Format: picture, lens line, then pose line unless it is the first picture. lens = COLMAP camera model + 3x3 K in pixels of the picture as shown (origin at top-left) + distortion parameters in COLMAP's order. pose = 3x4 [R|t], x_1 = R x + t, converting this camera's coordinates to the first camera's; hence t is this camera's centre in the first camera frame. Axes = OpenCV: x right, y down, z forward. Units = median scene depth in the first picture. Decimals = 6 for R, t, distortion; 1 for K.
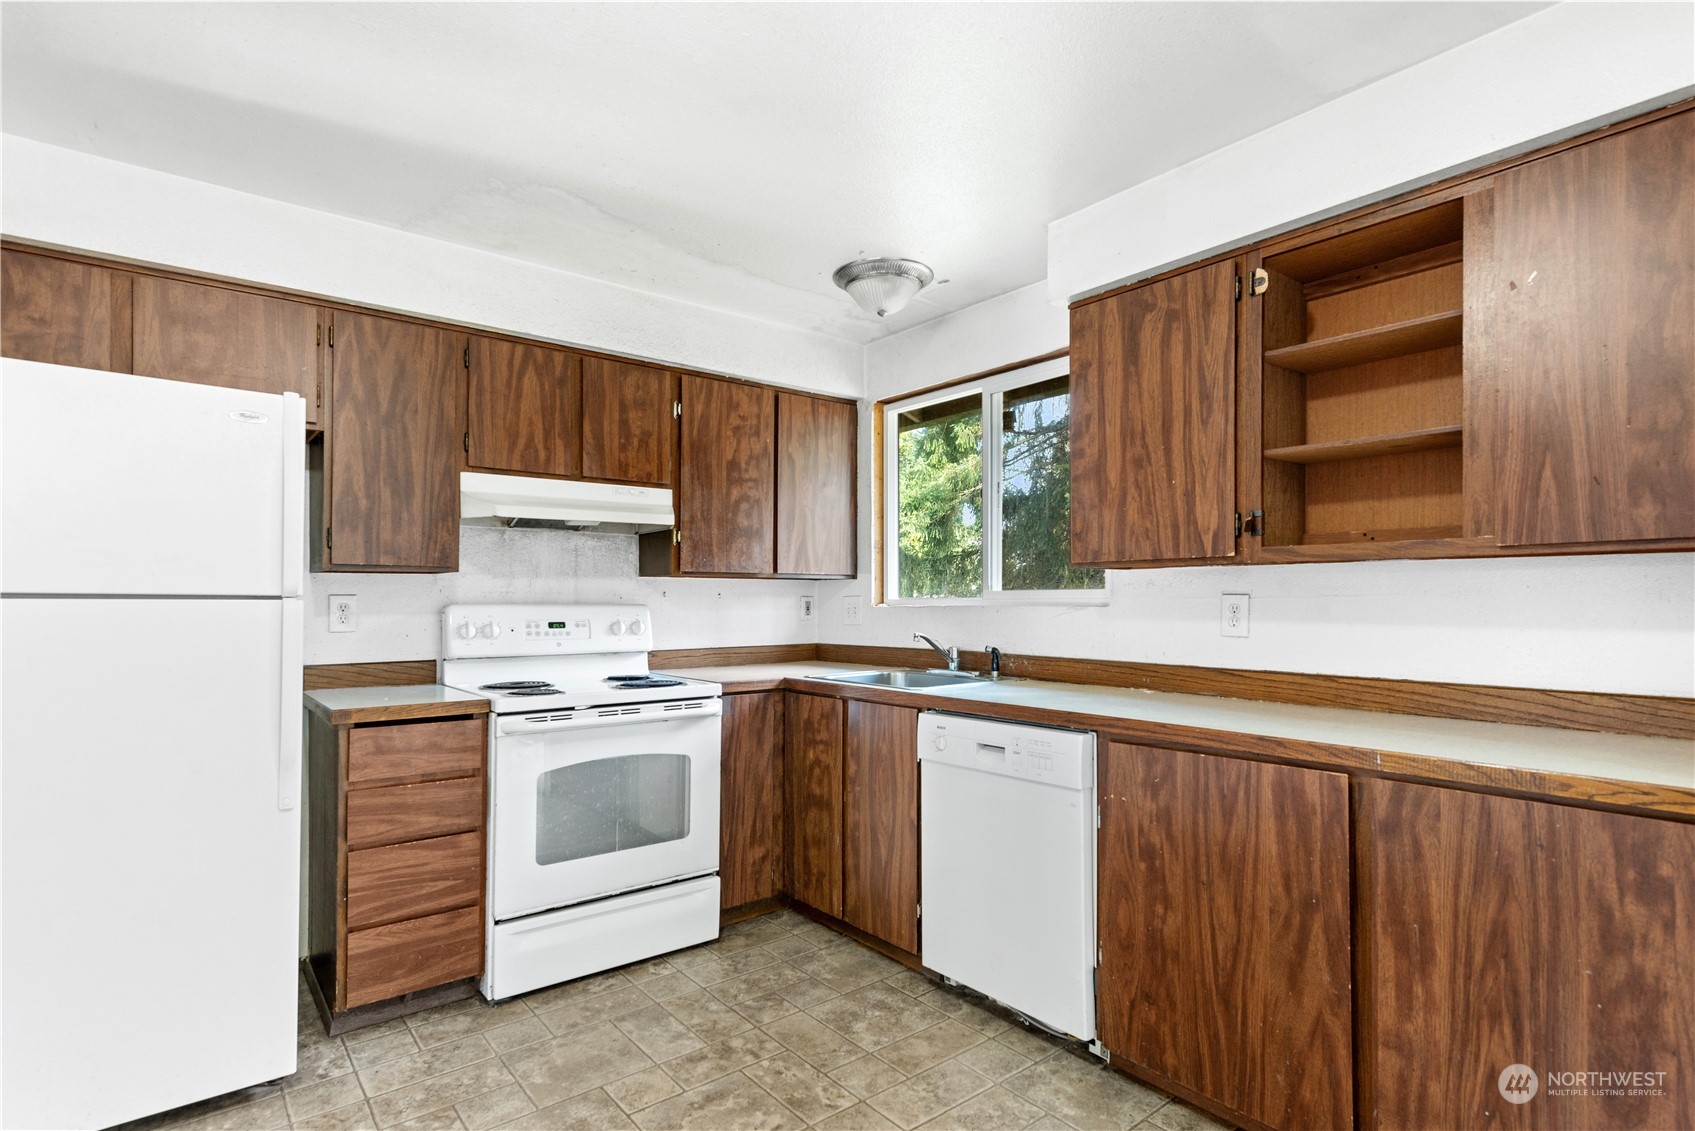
lens RADIAL K [[848.5, 0, 839.9], [0, 848.5, 590.4], [0, 0, 1]] dist [0.011021, -0.000677]
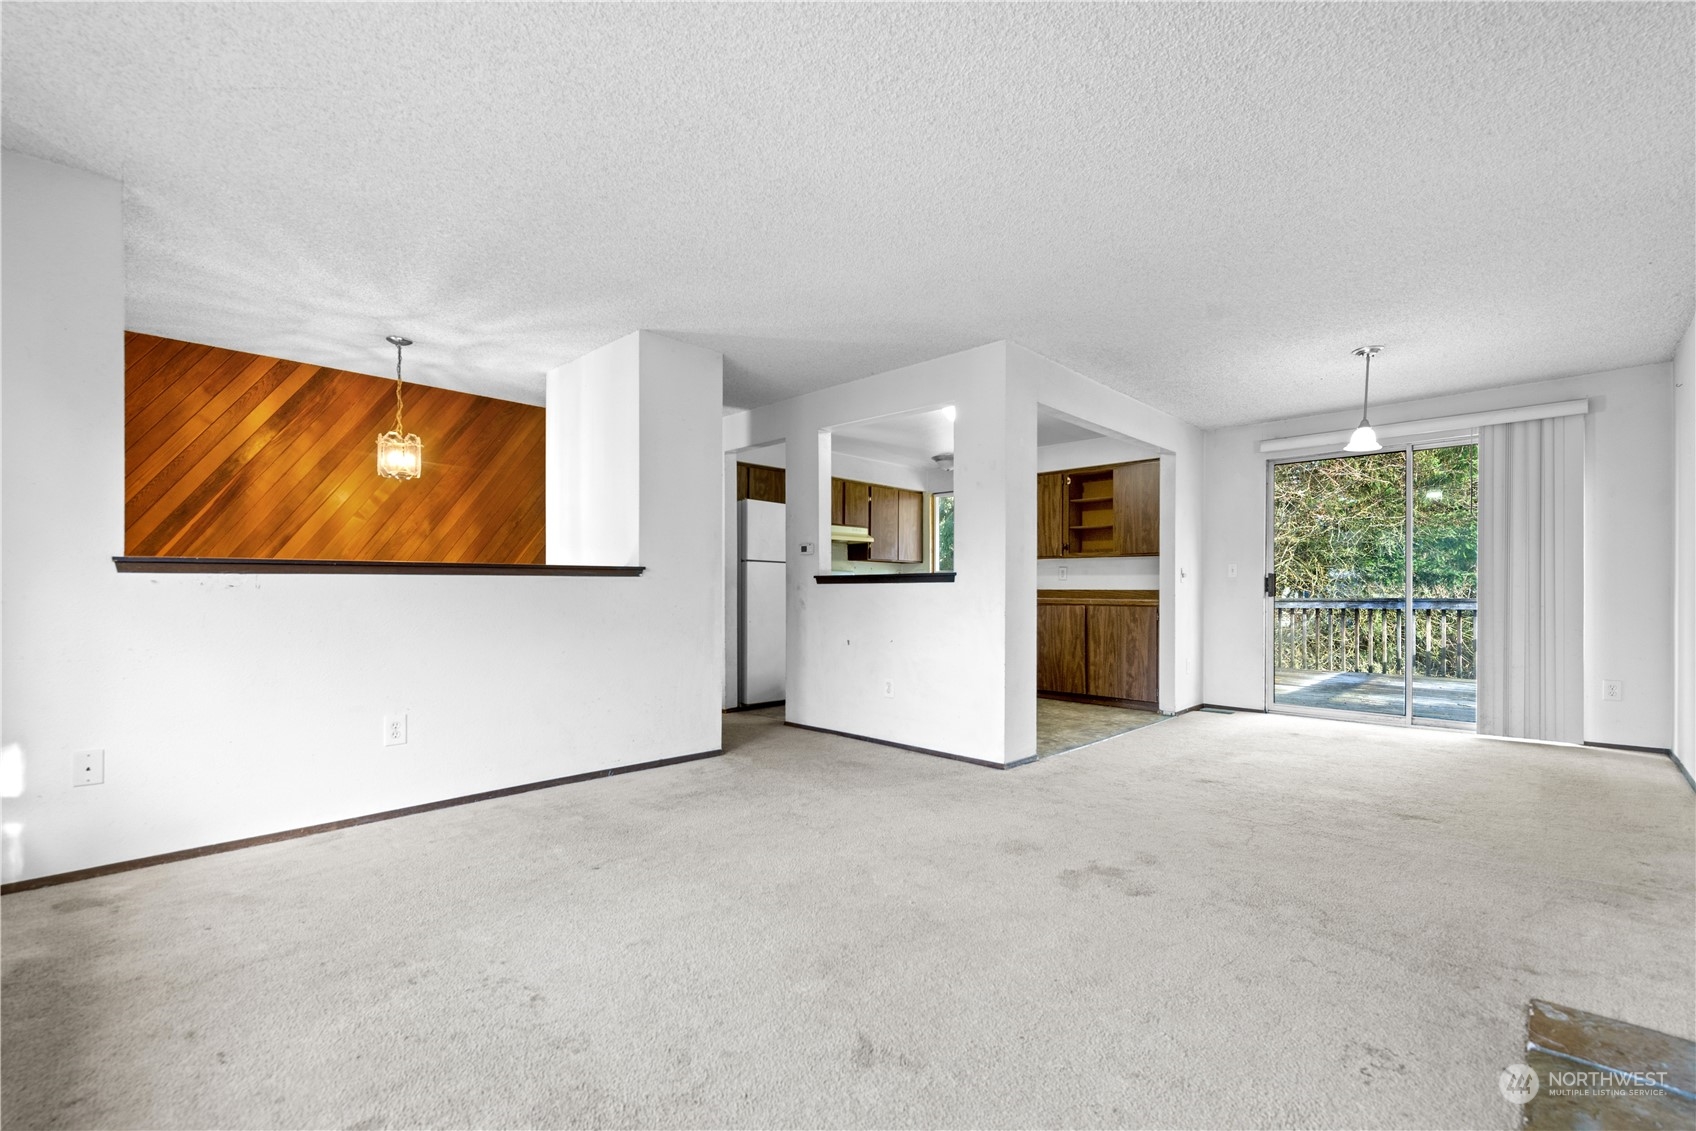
lens RADIAL K [[733.3, 0, 843.4], [0, 733.3, 593.1], [0, 0, 1]] dist [0.011408, -0.000002]
pose [[0.991387, 0.006570, 0.130801, -0.758171], [-0.008184, 0.999897, 0.011807, 0.079141], [-0.130710, -0.012776, 0.991338, -1.732239]]
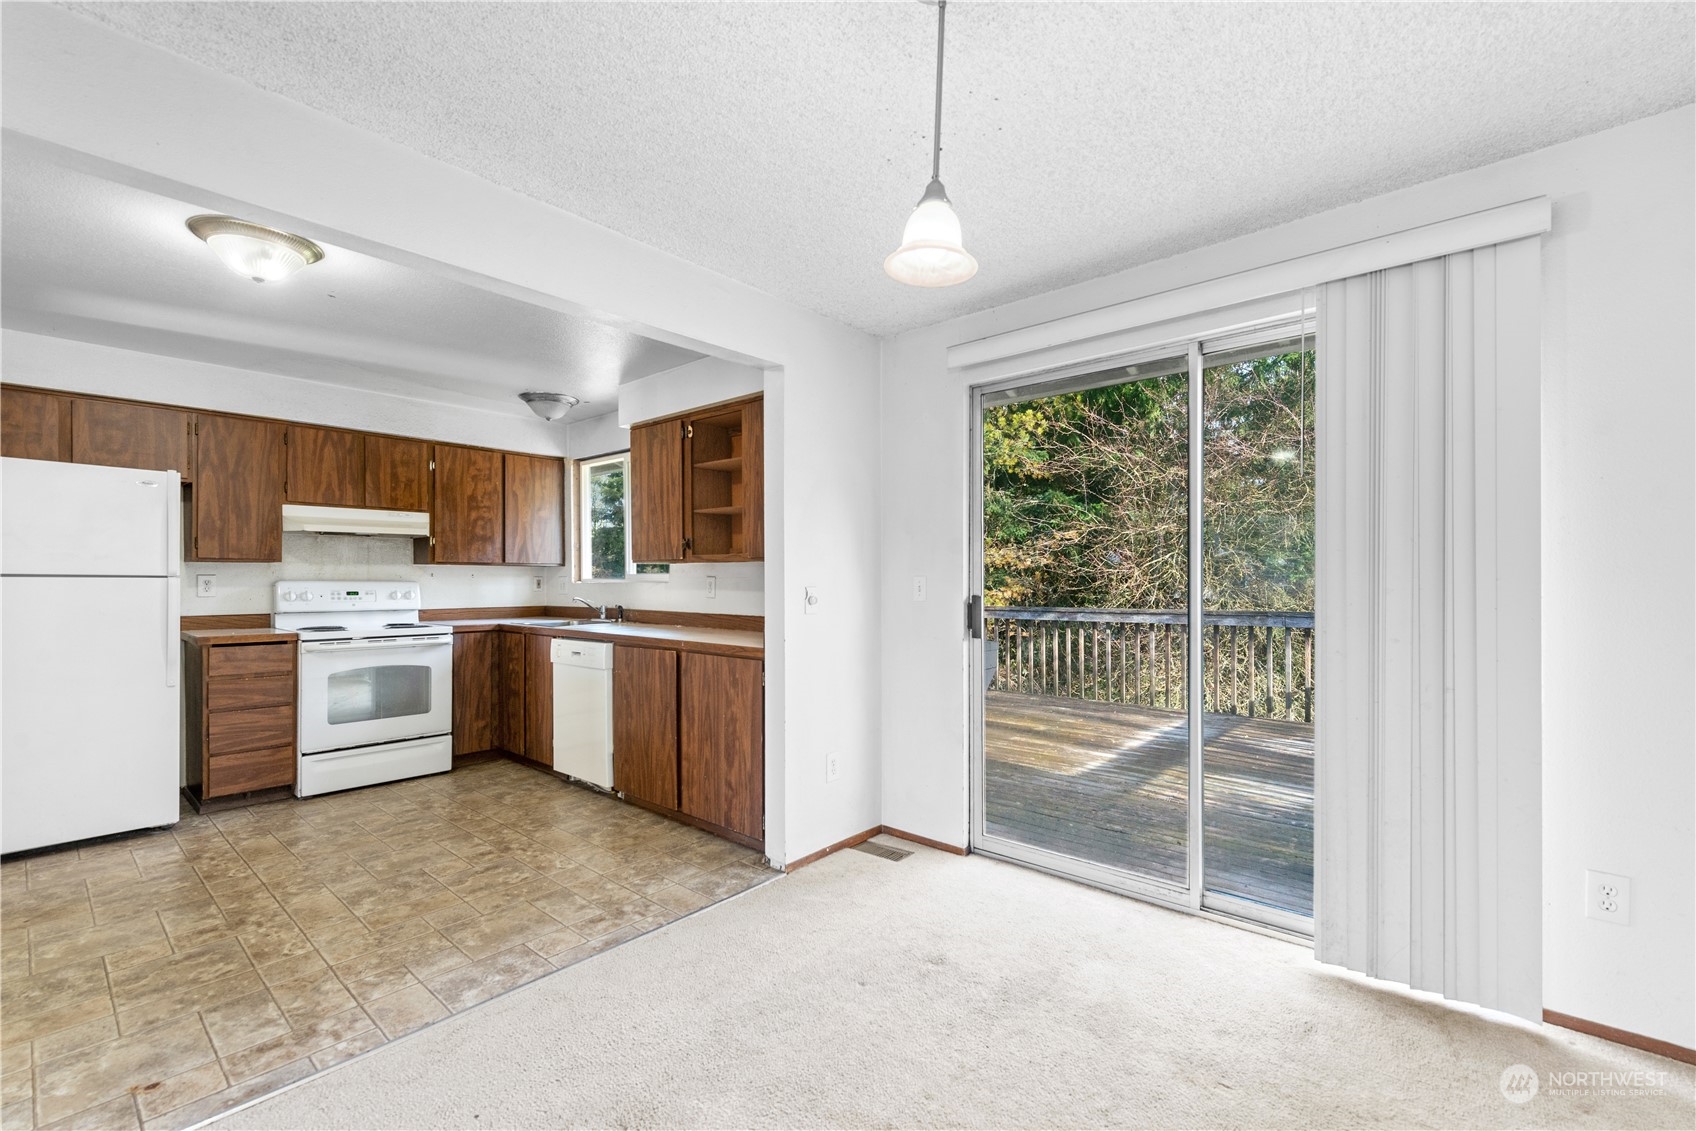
lens RADIAL K [[723.8, 0, 842.2], [0, 723.8, 583.2], [0, 0, 1]] dist [0.002040, -0.000036]
pose [[0.983976, 0.001760, 0.178295, 0.468719], [-0.004741, 0.999856, 0.016294, -0.008956], [-0.178240, -0.016878, 0.983842, -0.748033]]
